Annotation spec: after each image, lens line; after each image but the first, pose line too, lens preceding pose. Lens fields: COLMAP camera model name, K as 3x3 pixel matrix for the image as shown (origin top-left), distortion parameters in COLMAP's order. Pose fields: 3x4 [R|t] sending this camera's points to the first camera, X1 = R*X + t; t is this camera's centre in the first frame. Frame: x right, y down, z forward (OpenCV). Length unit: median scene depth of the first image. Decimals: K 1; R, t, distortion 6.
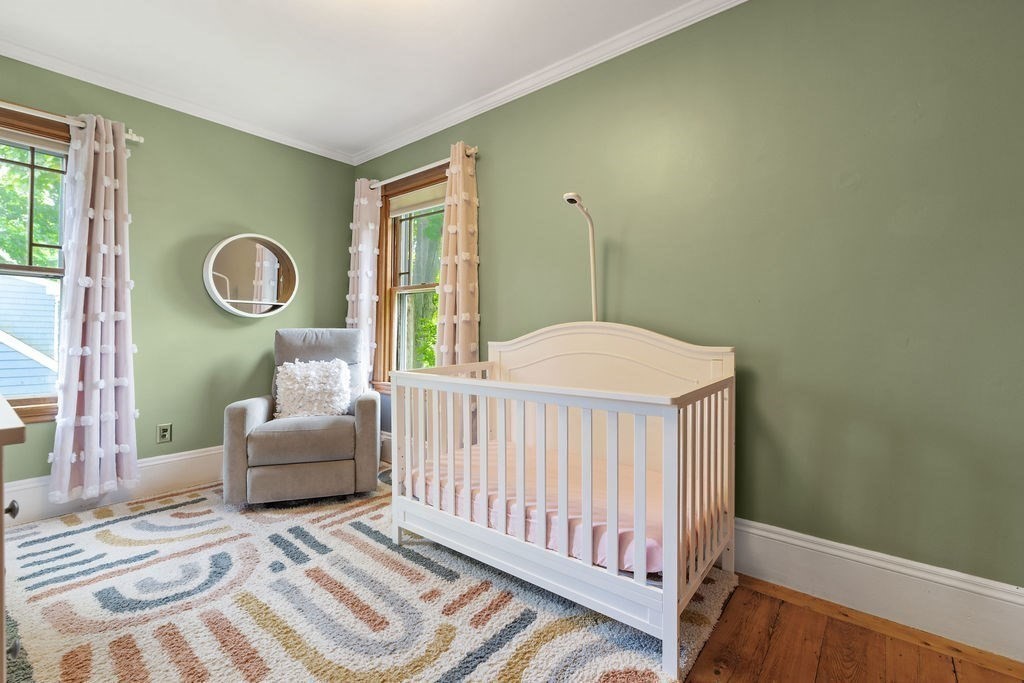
lens RADIAL K [[445.9, 0, 513.1], [0, 445.9, 326.1], [0, 0, 1]] dist [-0.001089, 0.000027]
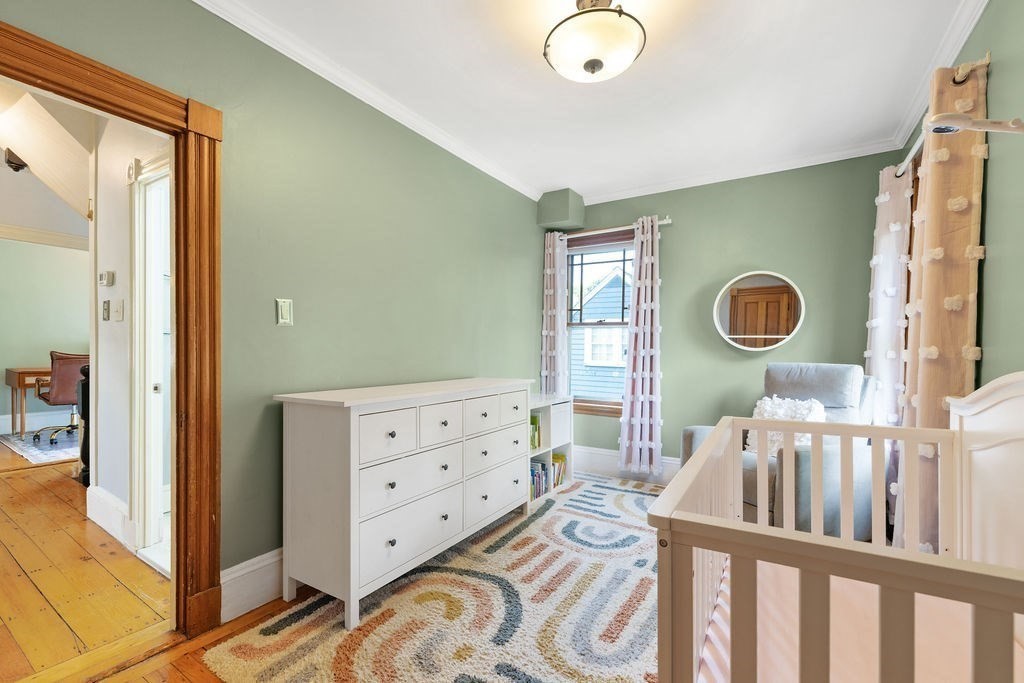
lens RADIAL K [[437.8, 0, 509.9], [0, 437.8, 348.6], [0, 0, 1]] dist [0.003357, 0.000558]
pose [[0.136964, -0.006632, -0.990554, 0.479995], [0.004662, 0.999971, -0.006050, -0.029168], [0.990565, -0.003790, 0.136991, 0.386556]]
